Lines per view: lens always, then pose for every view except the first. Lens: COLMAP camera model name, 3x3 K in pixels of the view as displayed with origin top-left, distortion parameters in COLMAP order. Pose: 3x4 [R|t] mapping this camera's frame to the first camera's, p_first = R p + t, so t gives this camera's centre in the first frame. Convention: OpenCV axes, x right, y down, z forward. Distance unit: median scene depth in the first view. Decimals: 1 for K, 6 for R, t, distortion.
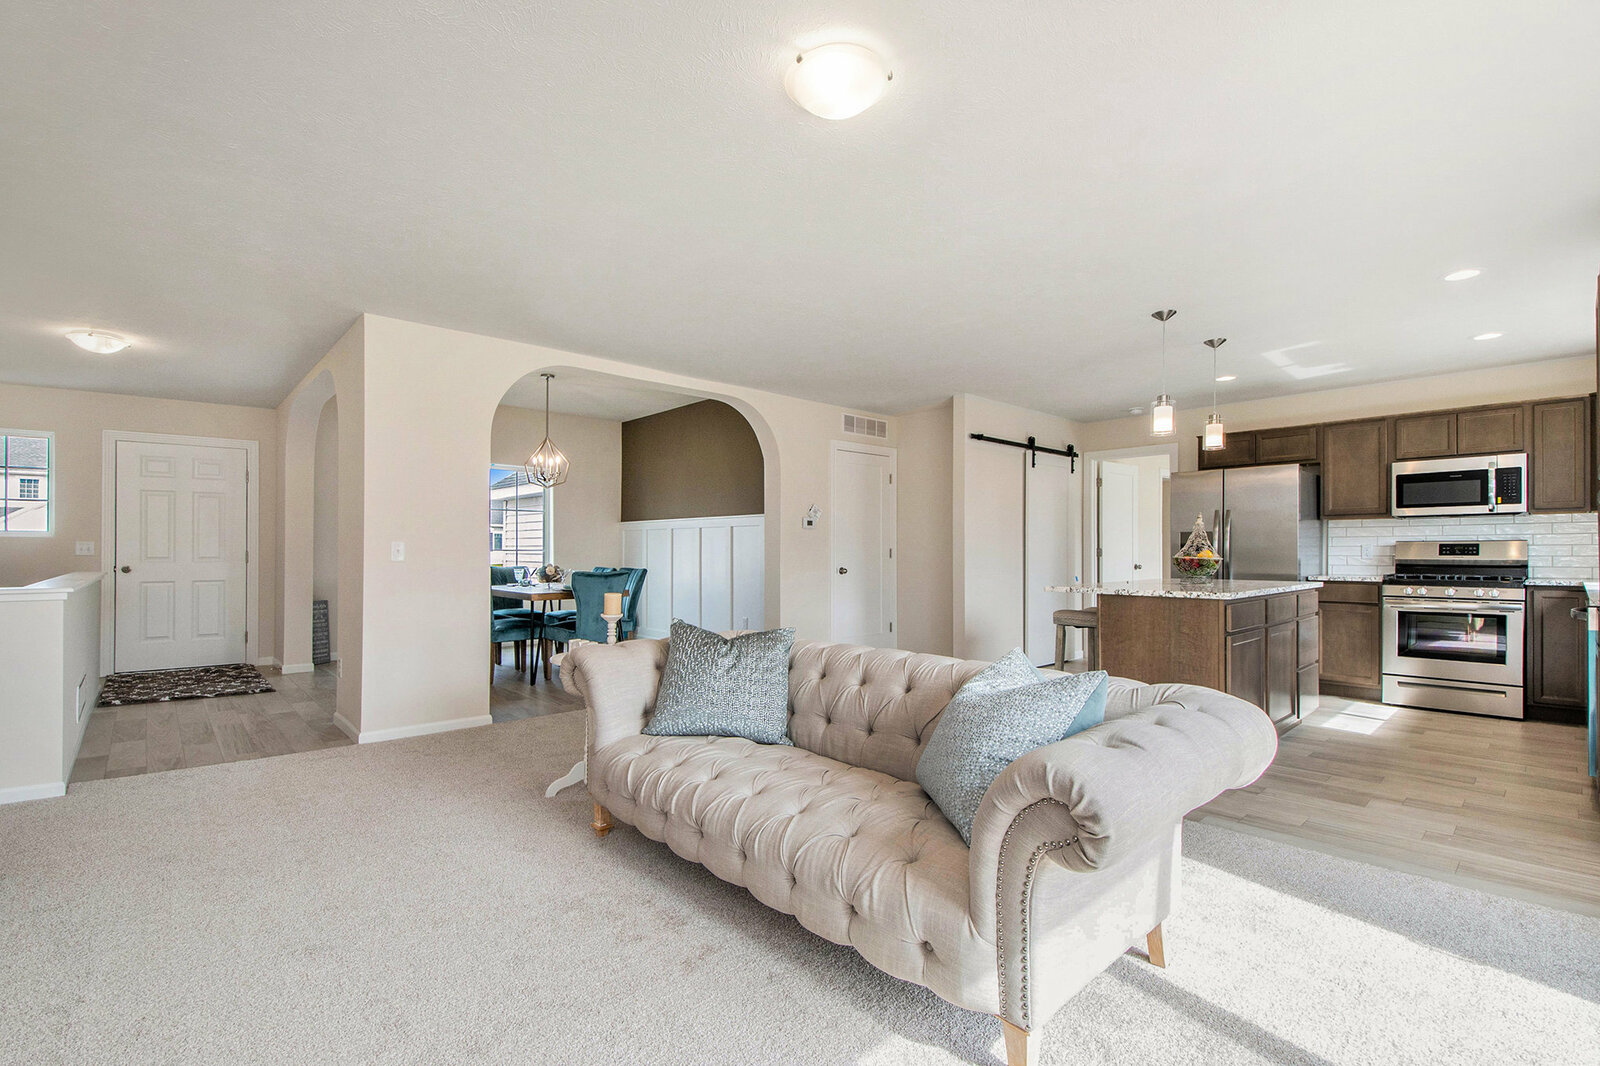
lens RADIAL K [[714.7, 0, 794.4], [0, 714.7, 544.4], [0, 0, 1]] dist [0.001144, -0.015993]
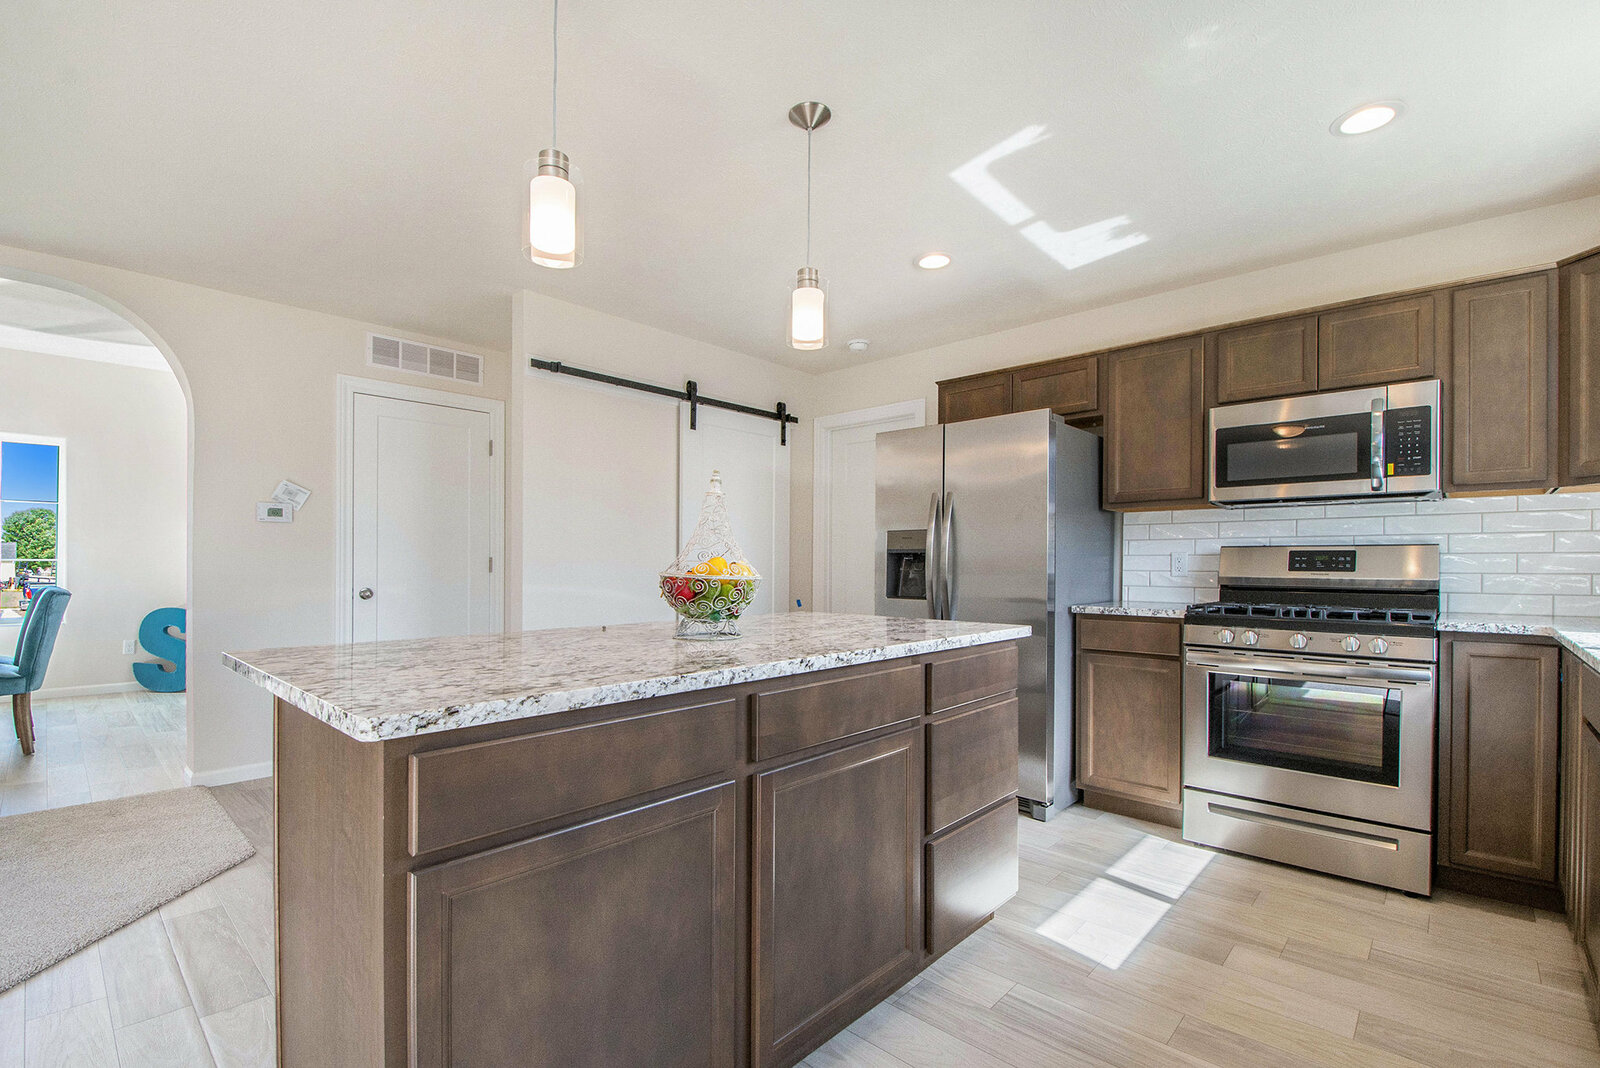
lens RADIAL K [[714.6, 0, 787.9], [0, 714.6, 556.8], [0, 0, 1]] dist [0.012780, -0.020419]
pose [[0.997703, 0.005339, 0.067523, 0.487202], [-0.005276, 0.999985, -0.001101, 0.006882], [-0.067528, 0.000742, 0.997717, 0.469493]]
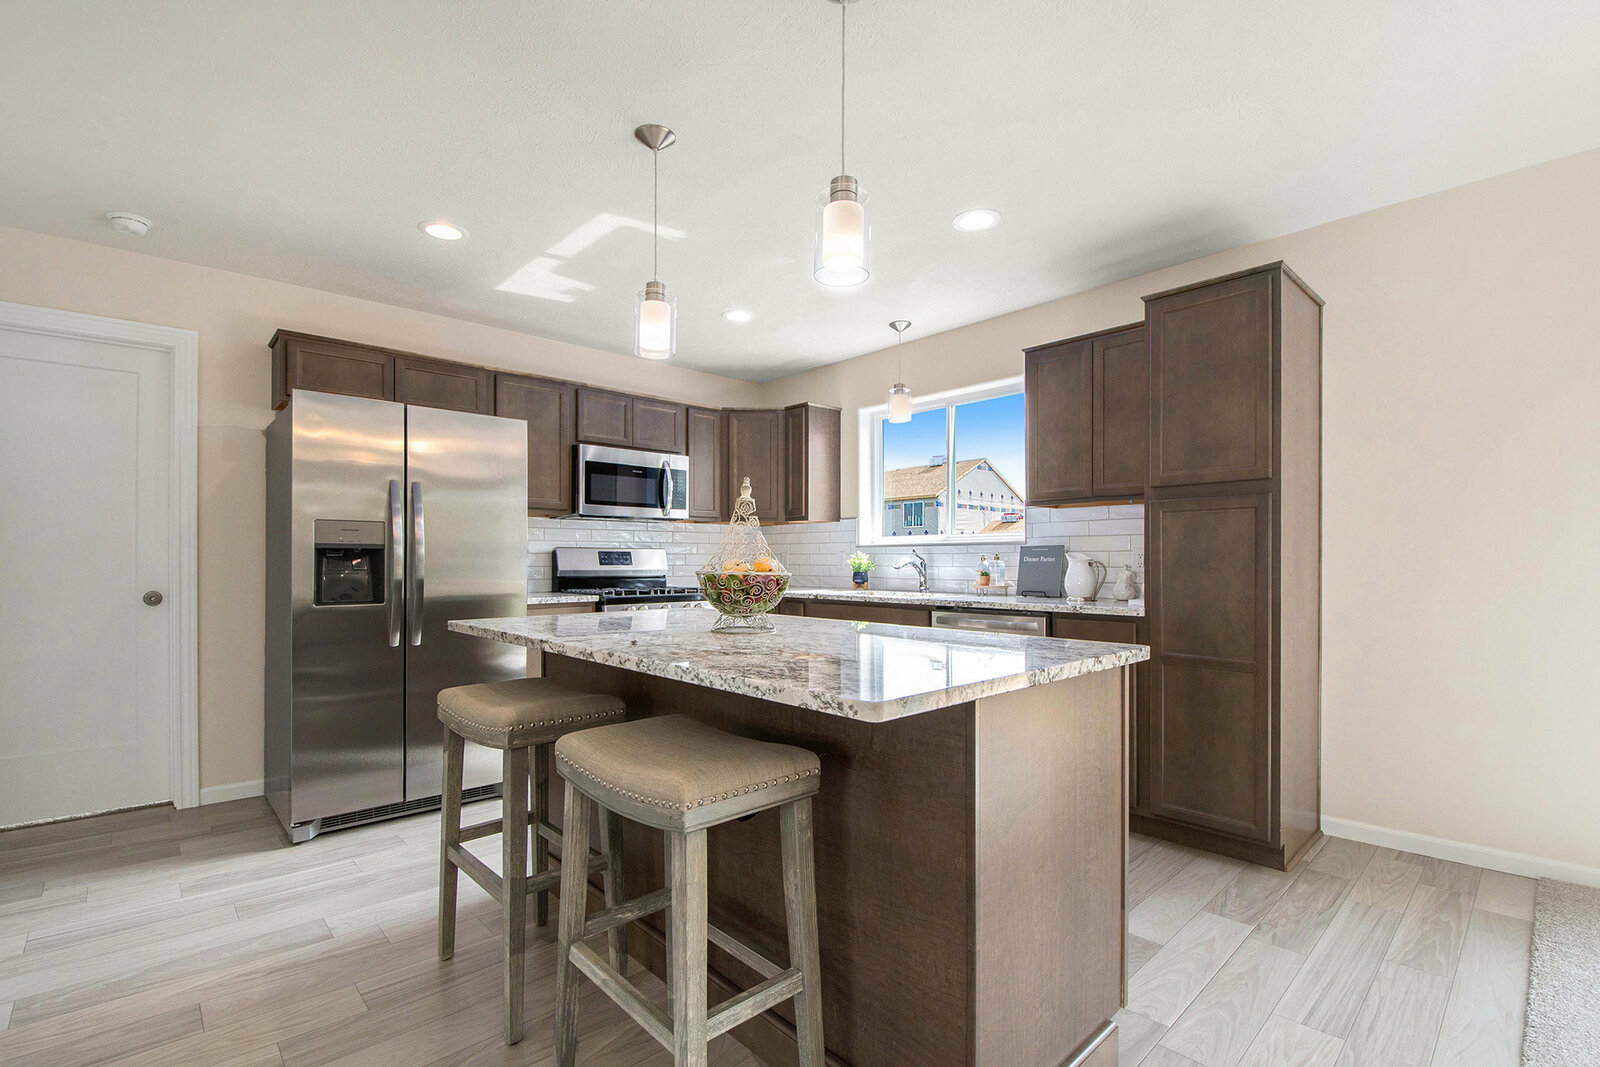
lens RADIAL K [[714.6, 0, 787.9], [0, 714.6, 556.3], [0, 0, 1]] dist [0.012780, -0.020419]
pose [[0.003036, 0.008735, 0.999957, 0.080775], [-0.008356, 0.999927, -0.008710, 0.010589], [-0.999960, -0.008329, 0.003109, 0.810301]]
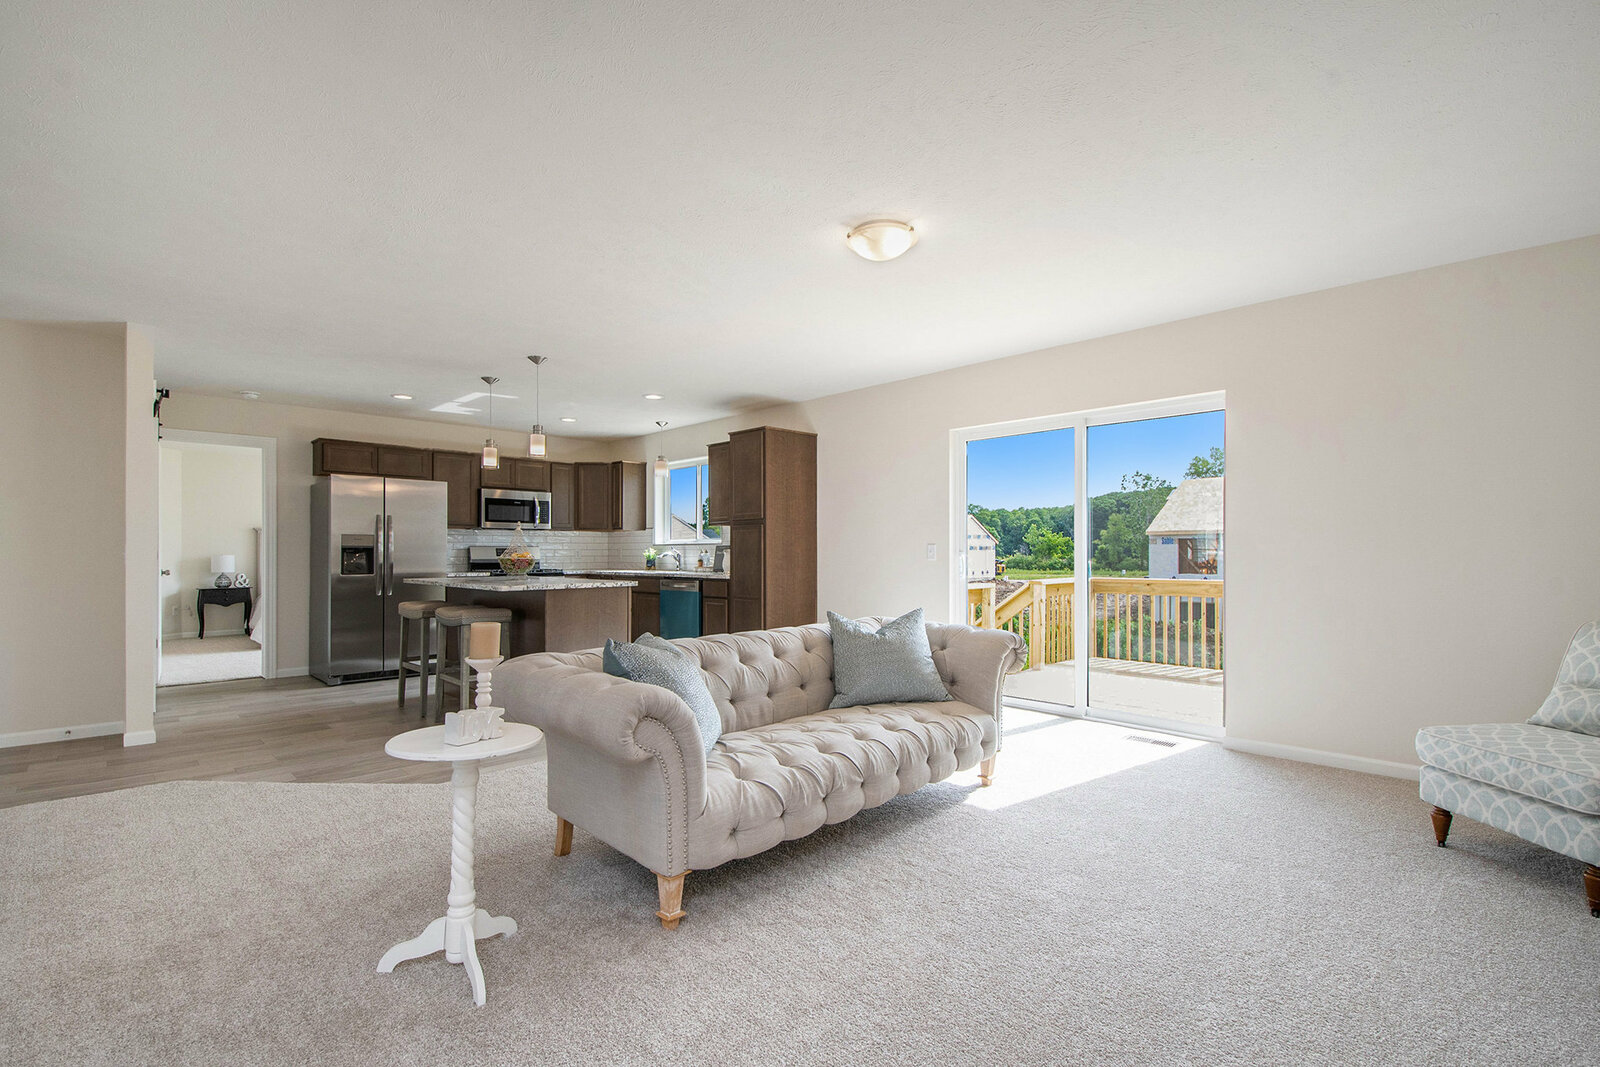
lens RADIAL K [[714.7, 0, 794.4], [0, 714.7, 544.9], [0, 0, 1]] dist [0.001144, -0.015993]
pose [[-0.037822, 0.015206, 0.999169, -0.575088], [-0.005856, 0.999864, -0.015438, 0.011254], [-0.999267, -0.006435, -0.037728, 0.473262]]
